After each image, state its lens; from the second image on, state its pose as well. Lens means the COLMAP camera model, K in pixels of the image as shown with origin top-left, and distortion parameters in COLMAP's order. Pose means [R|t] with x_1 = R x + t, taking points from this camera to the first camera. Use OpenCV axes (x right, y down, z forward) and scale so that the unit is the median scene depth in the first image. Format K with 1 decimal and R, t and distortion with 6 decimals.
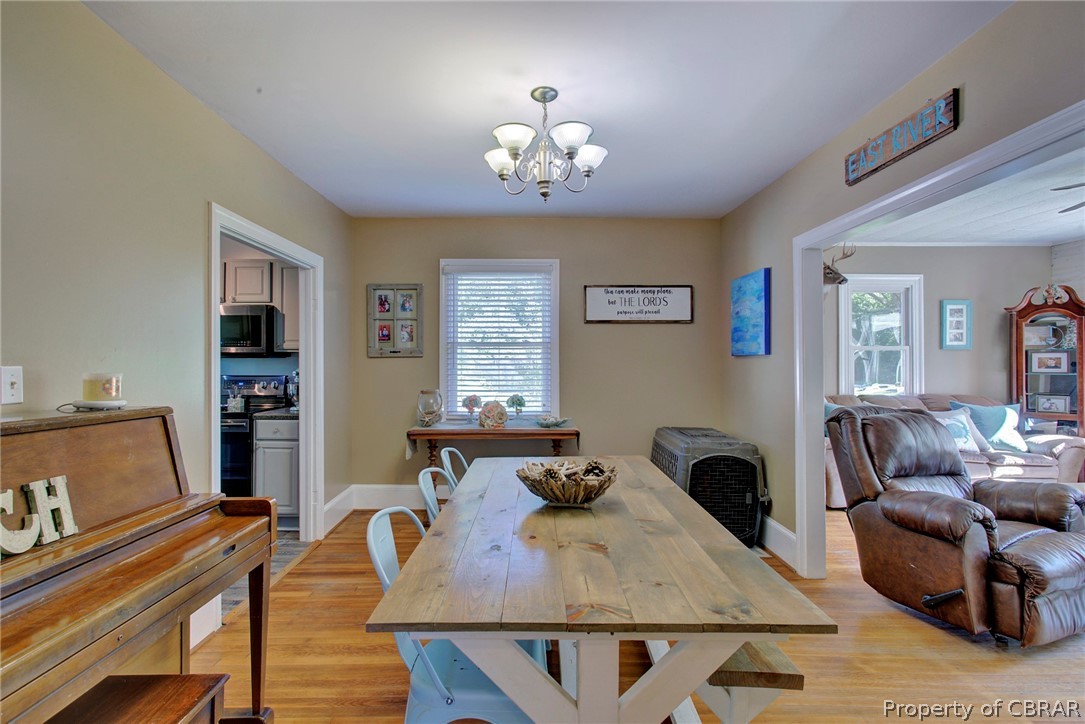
lens RADIAL K [[523.9, 0, 542.5], [0, 523.9, 362.0], [0, 0, 1]] dist [0.000307, -0.000080]
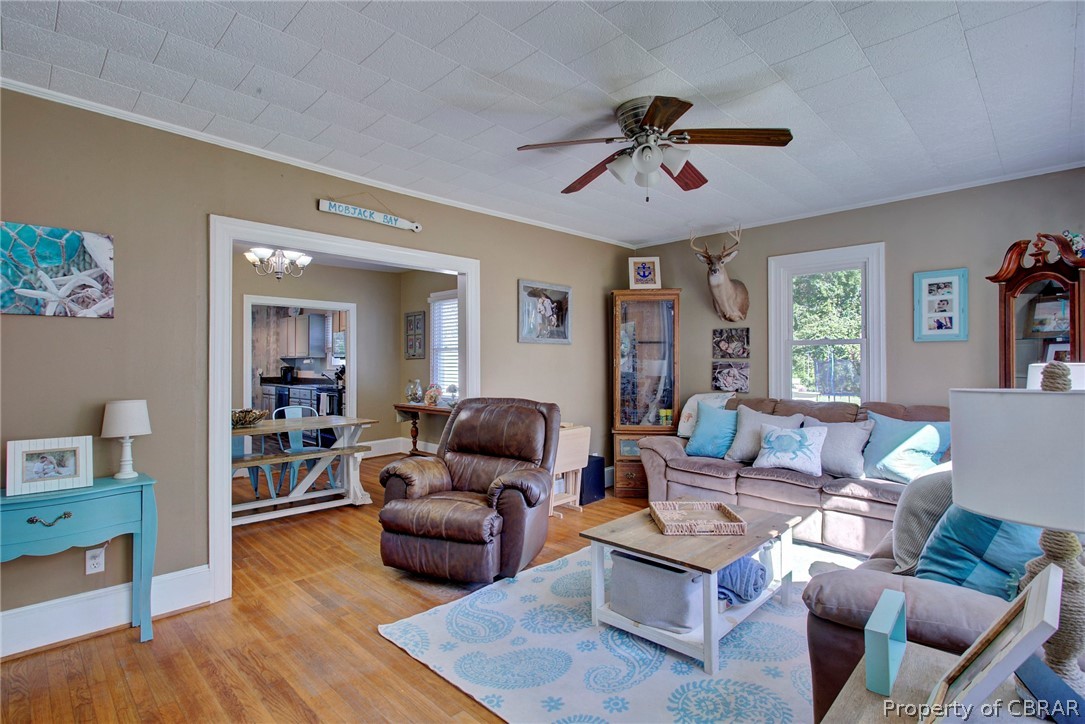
lens RADIAL K [[528.8, 0, 537.0], [0, 528.8, 358.0], [0, 0, 1]] dist [-0.001234, 0.000061]
pose [[0.700454, -0.008143, -0.713651, 1.135890], [0.005616, 0.999967, -0.005898, 0.000125], [0.713675, 0.000124, 0.700477, 0.149392]]
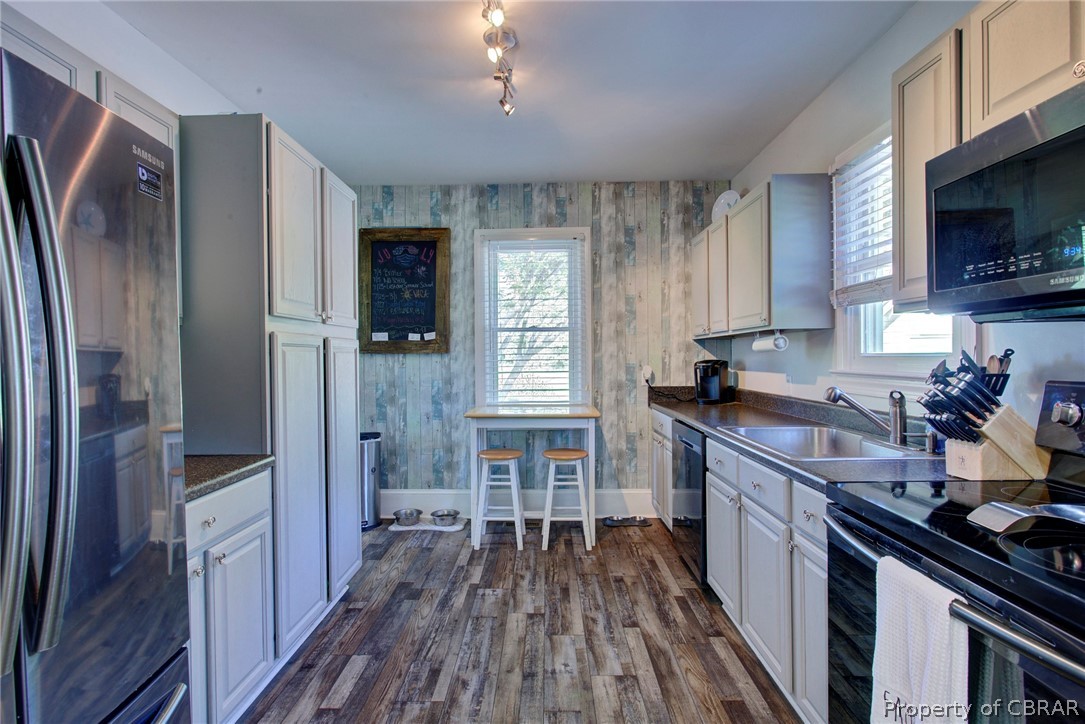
lens RADIAL K [[523.9, 0, 542.5], [0, 523.9, 362.0], [0, 0, 1]] dist [0.000307, -0.000080]
pose [[-0.022229, 0.008790, -0.999714, -0.344762], [0.020690, 0.999751, 0.008330, 0.007643], [0.999539, -0.020499, -0.022405, 0.708118]]
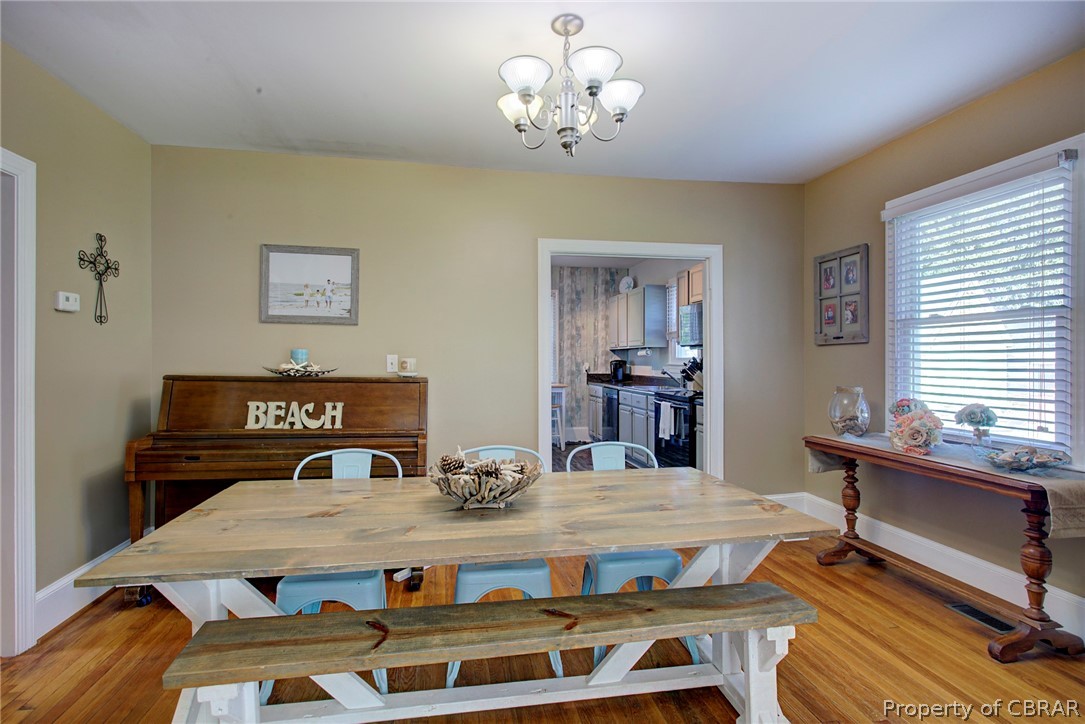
lens RADIAL K [[528.8, 0, 537.0], [0, 528.8, 358.0], [0, 0, 1]] dist [-0.001234, 0.000061]
pose [[0.160918, -0.001713, -0.986966, 0.438864], [0.008221, 0.999966, -0.000396, 0.008587], [0.986934, -0.008050, 0.160927, 0.429311]]
